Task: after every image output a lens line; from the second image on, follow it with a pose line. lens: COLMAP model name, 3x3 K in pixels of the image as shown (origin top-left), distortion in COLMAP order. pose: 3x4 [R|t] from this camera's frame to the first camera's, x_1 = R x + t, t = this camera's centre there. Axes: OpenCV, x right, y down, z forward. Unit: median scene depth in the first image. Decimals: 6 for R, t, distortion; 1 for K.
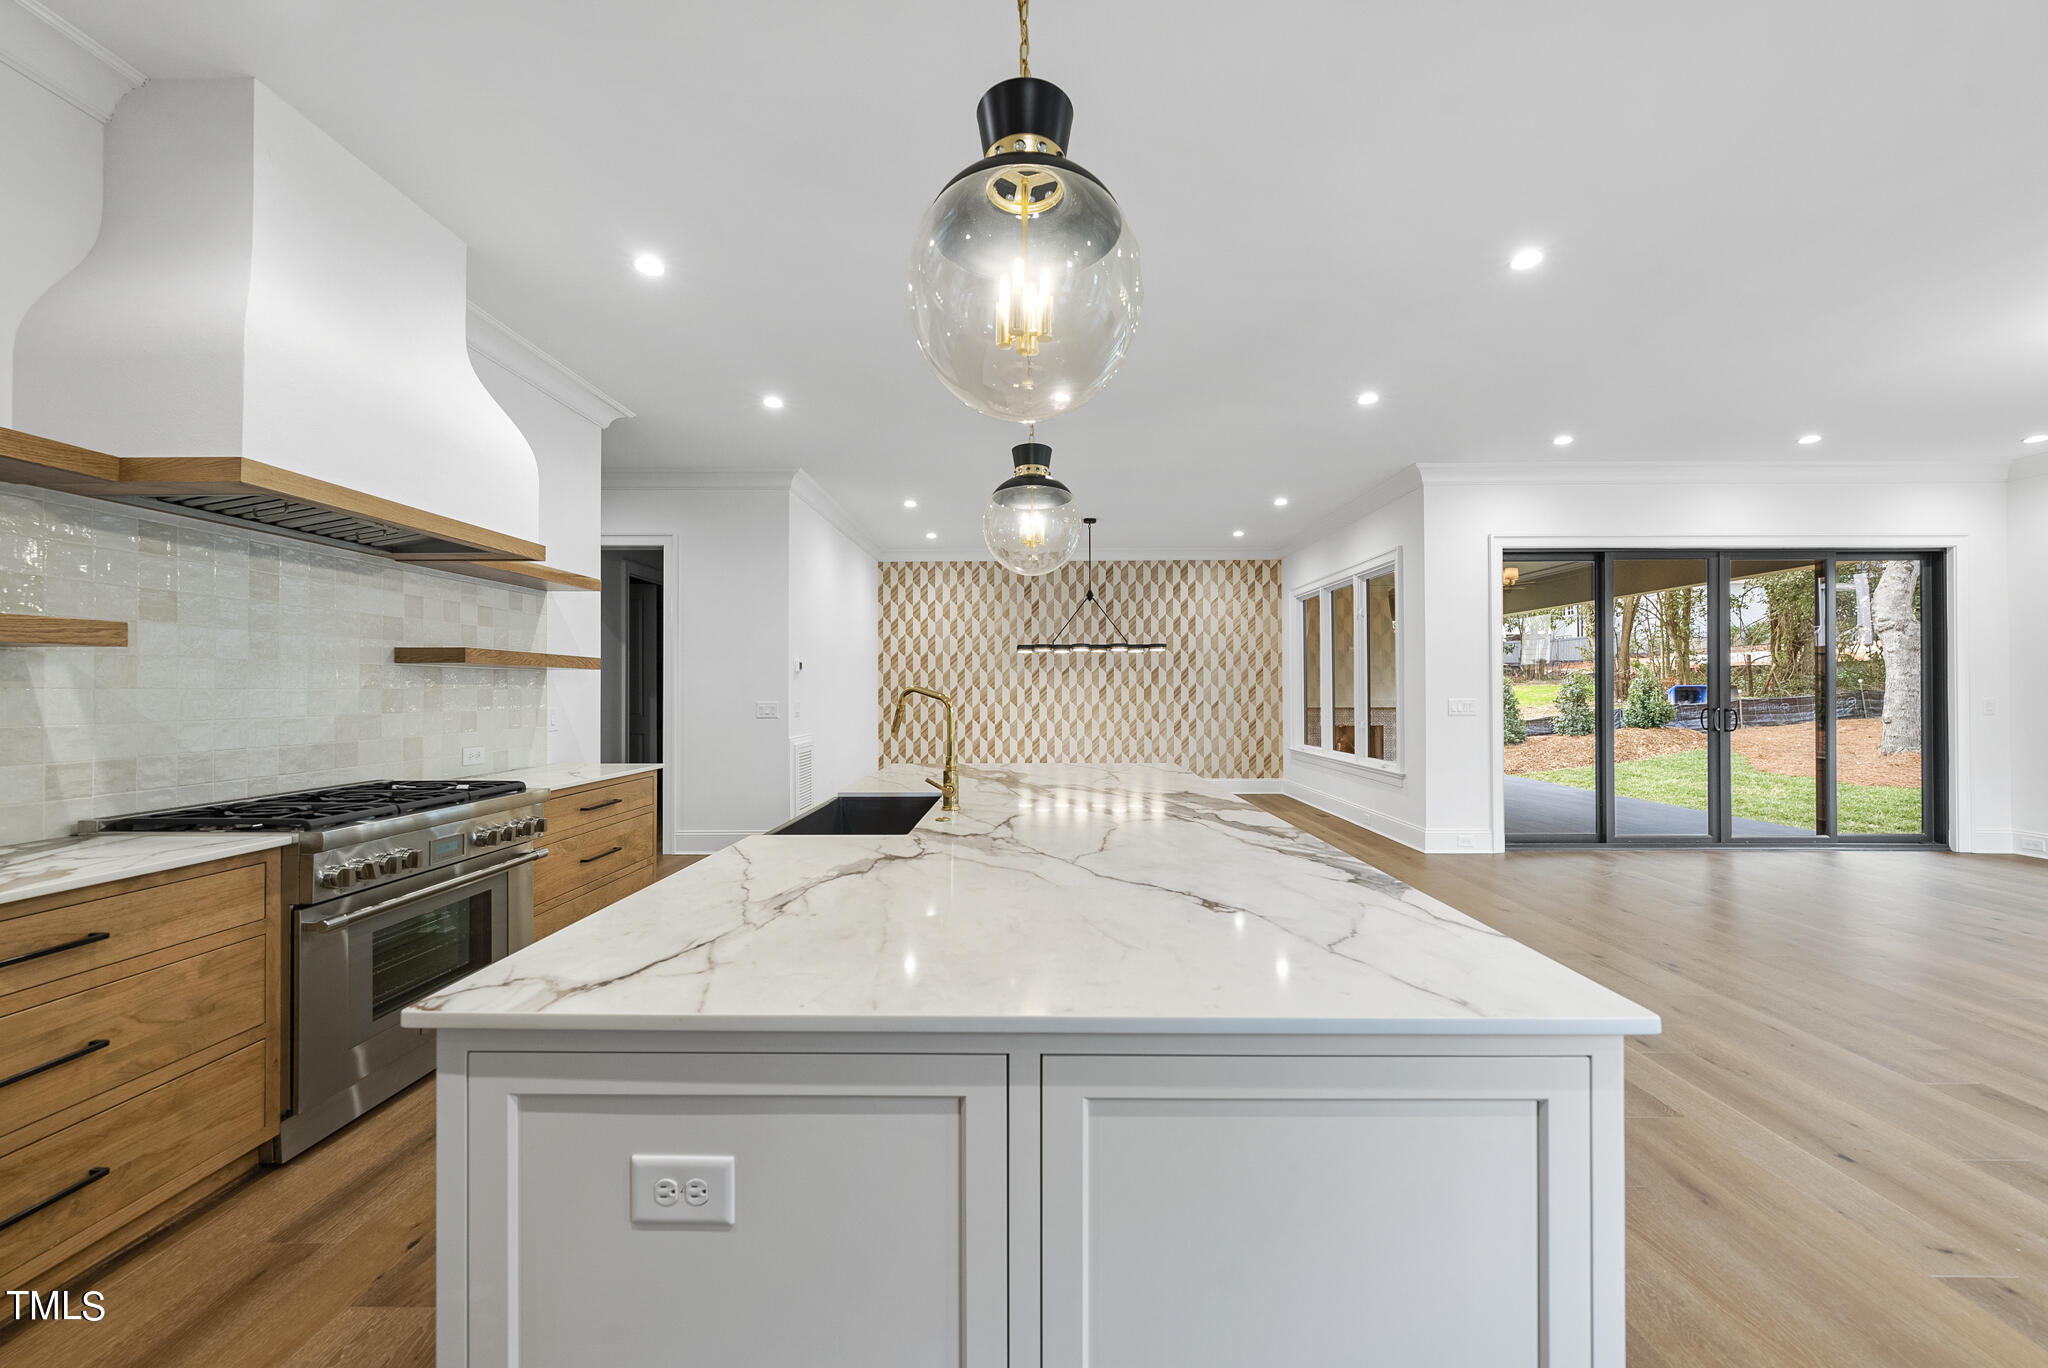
lens RADIAL K [[717.7, 0, 1026.2], [0, 717.7, 691.7], [0, 0, 1]] dist [-0.001267, -0.000142]
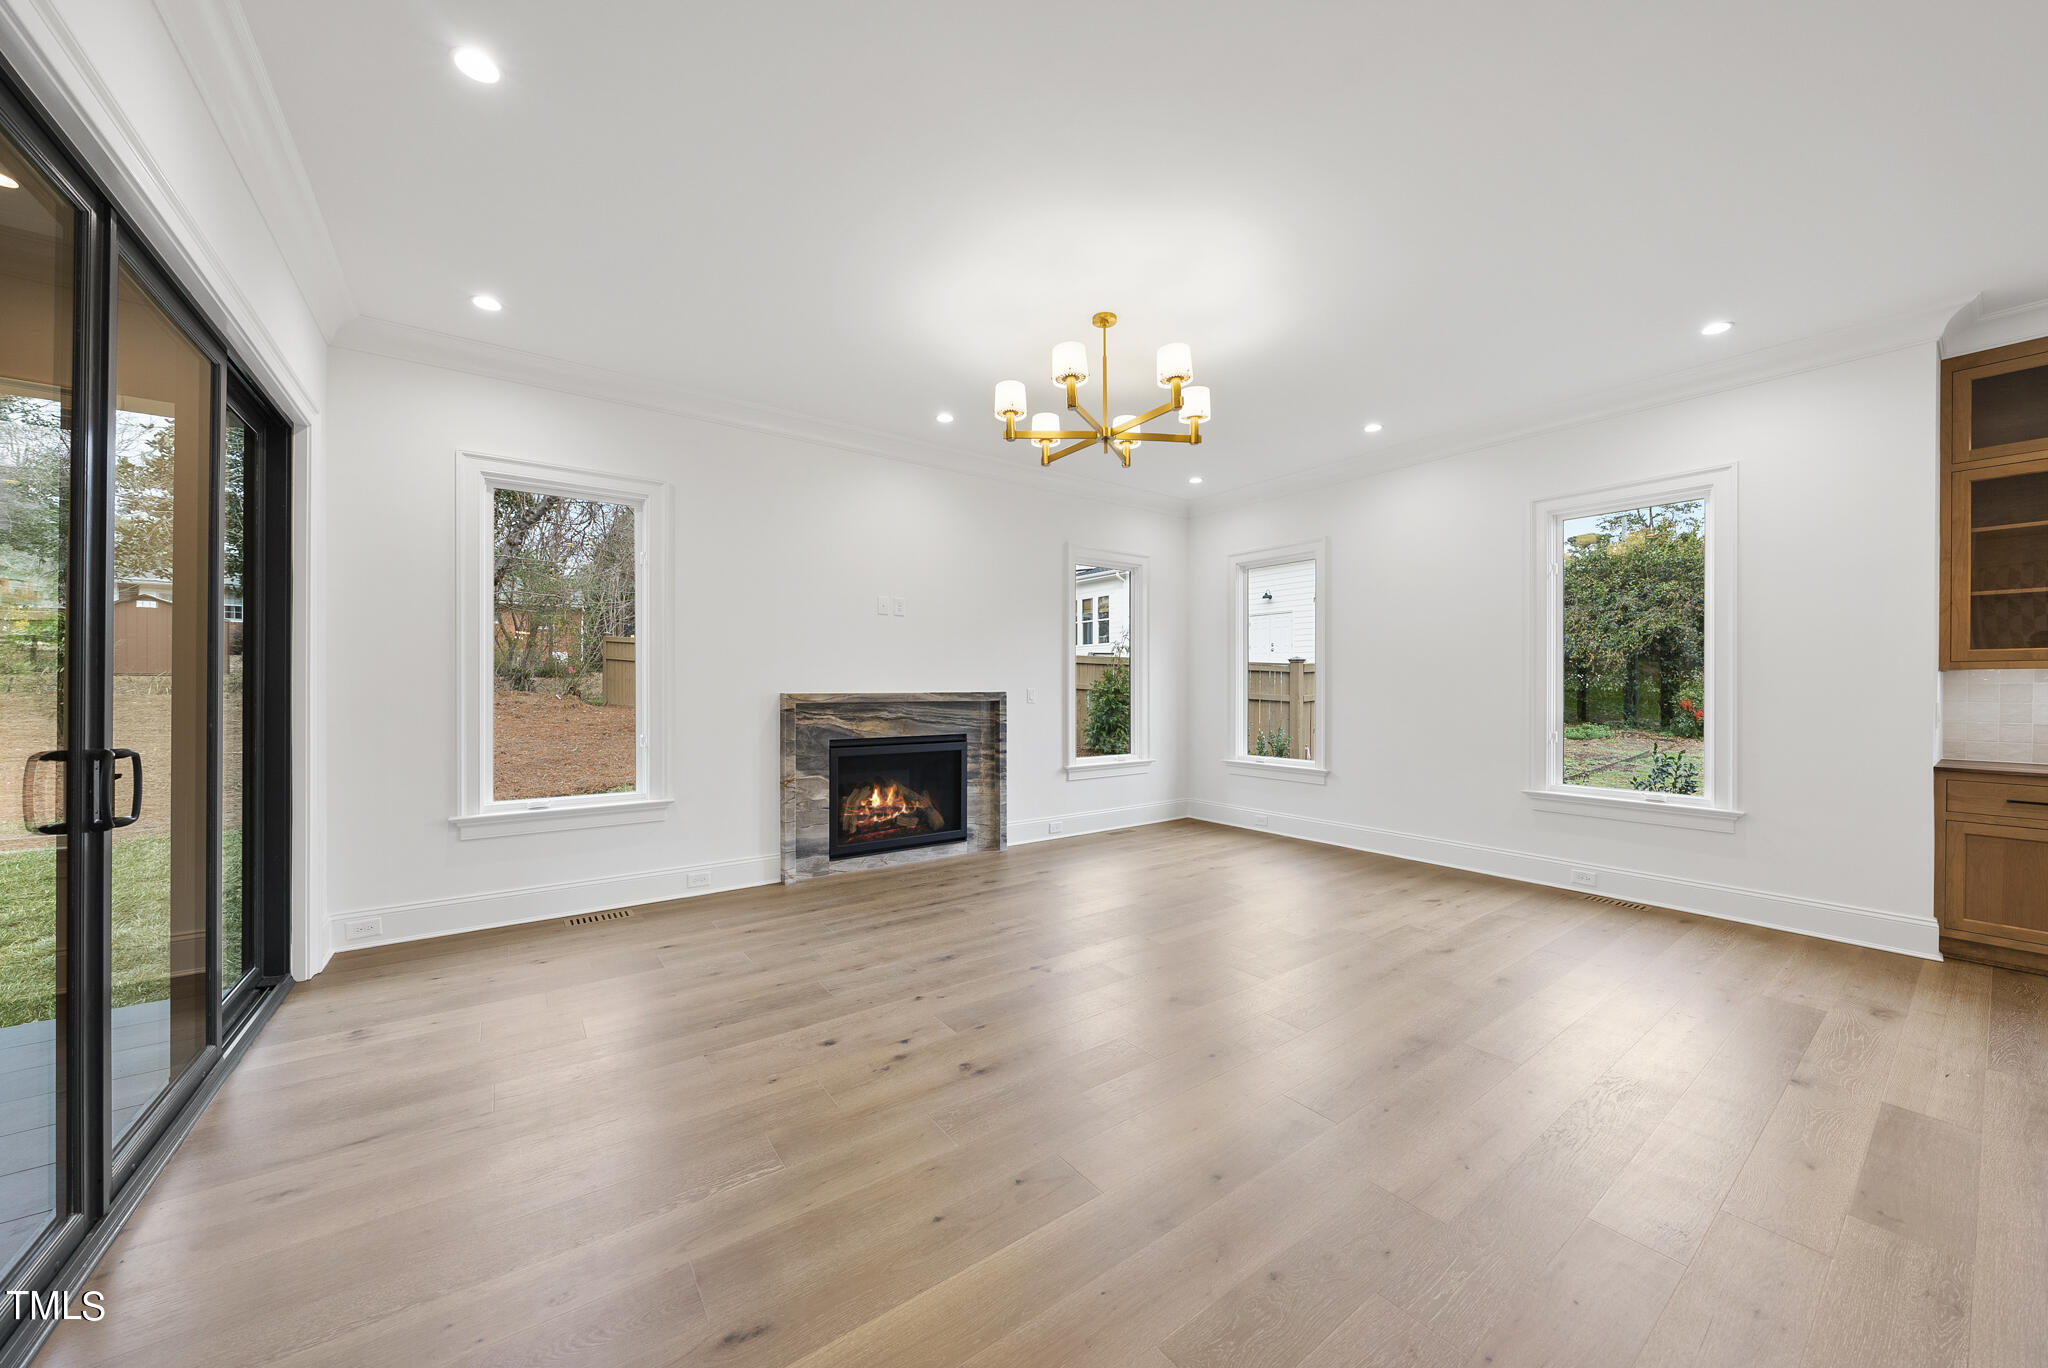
lens RADIAL K [[717.7, 0, 1028.7], [0, 717.7, 683.9], [0, 0, 1]] dist [-0.001267, -0.000142]
pose [[-0.602988, 0.005838, 0.797729, 0.333397], [0.002094, 0.999981, -0.005736, -0.000366], [-0.797748, -0.001788, -0.602989, 0.560316]]
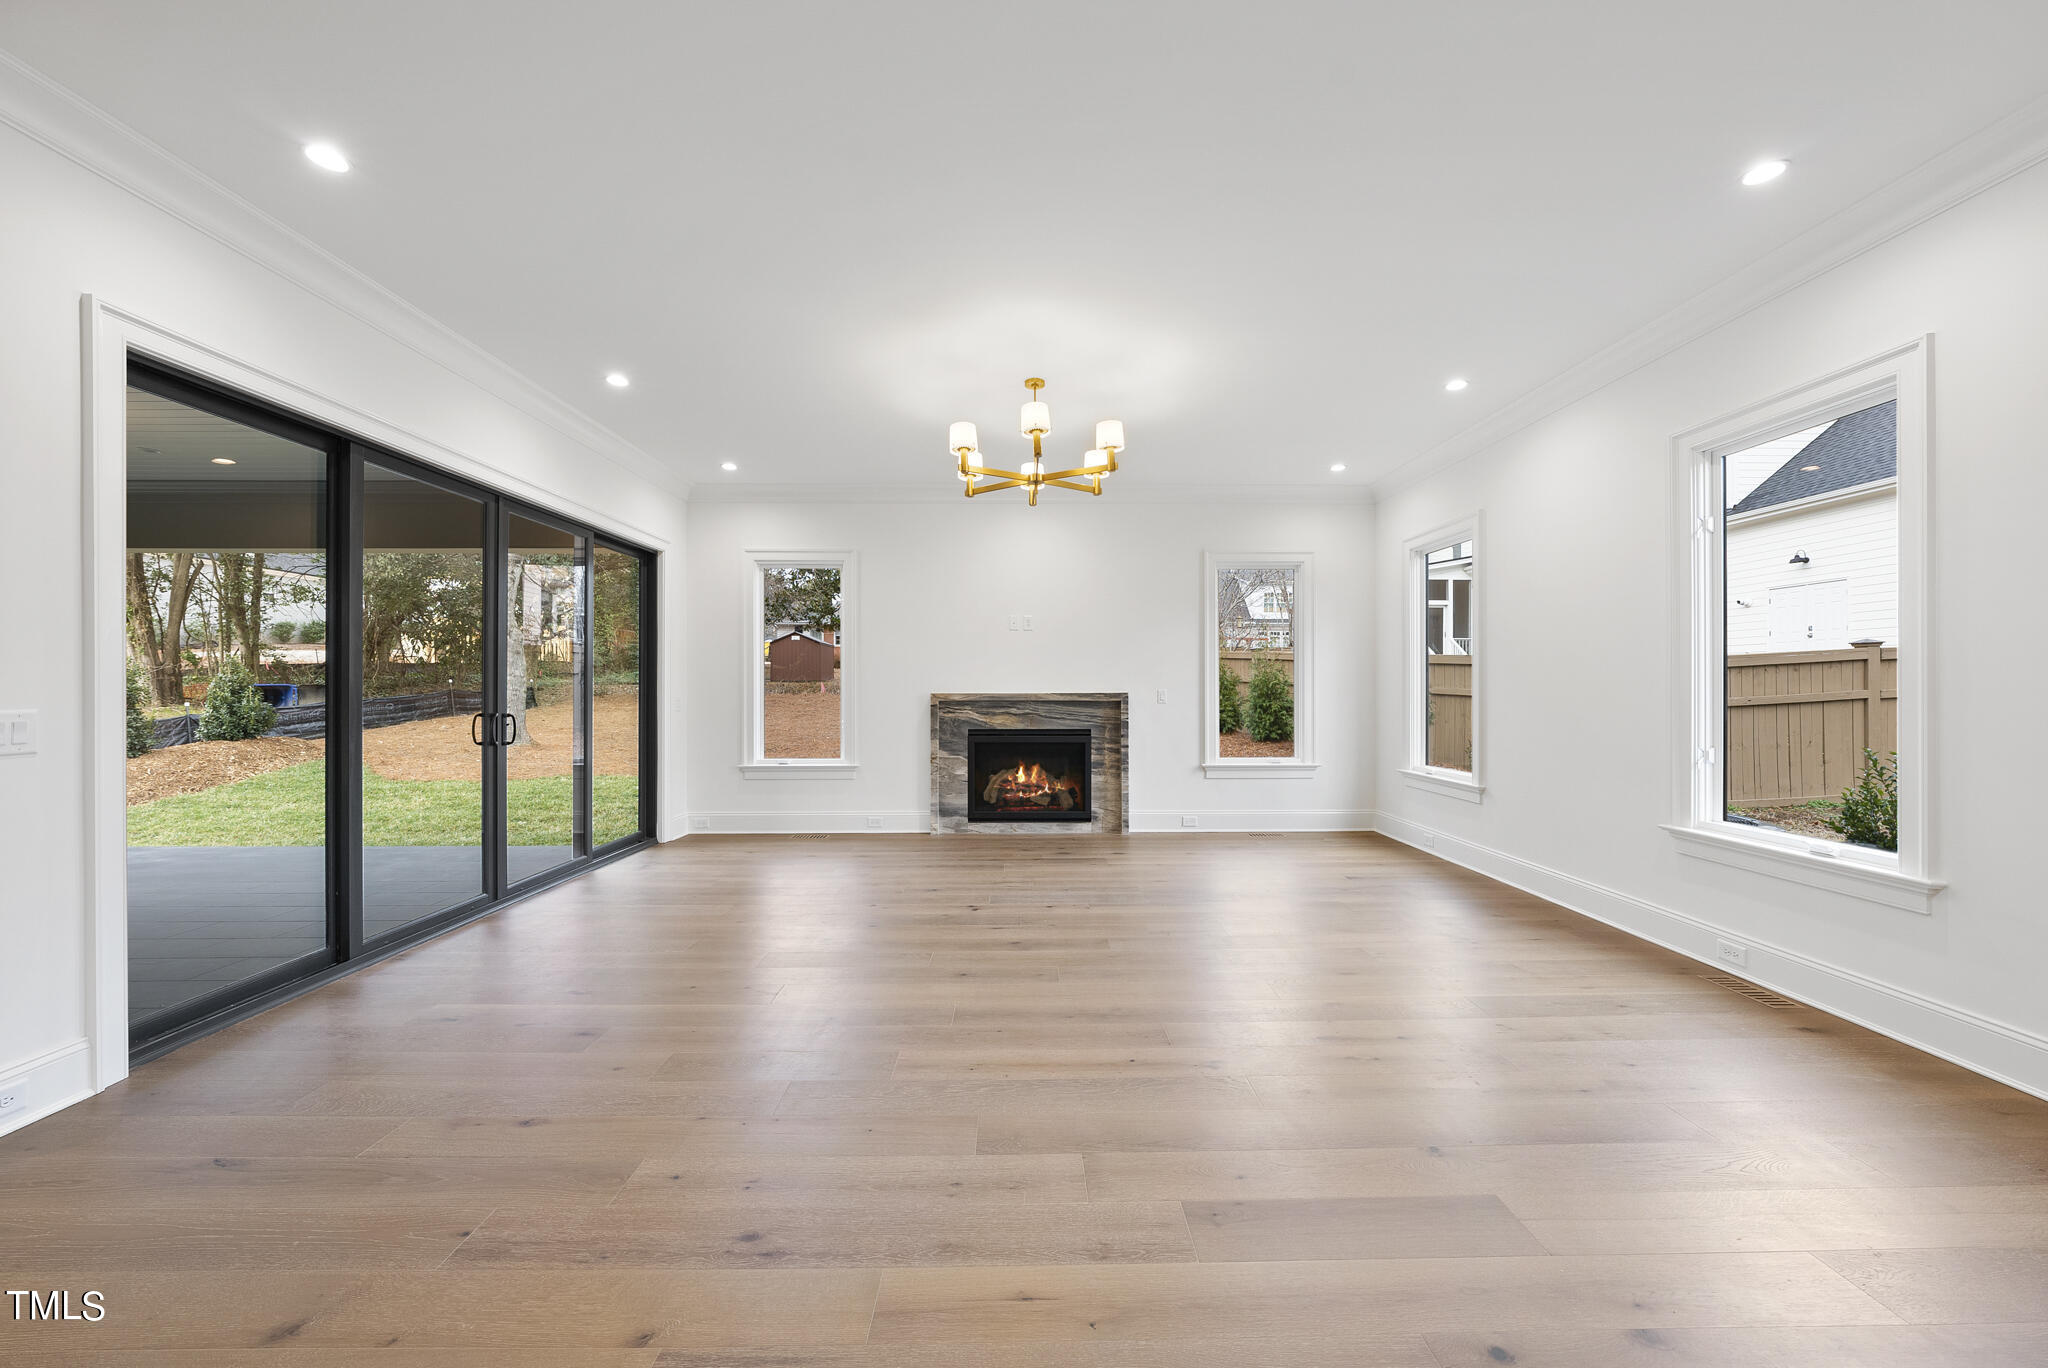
lens RADIAL K [[717.7, 0, 1029.8], [0, 717.7, 686.4], [0, 0, 1]] dist [-0.001267, -0.000142]
pose [[-0.025109, 0.005423, 0.999670, 0.149720], [0.002502, 0.999982, -0.005361, 0.000507], [-0.999682, 0.002367, -0.025123, 0.308981]]
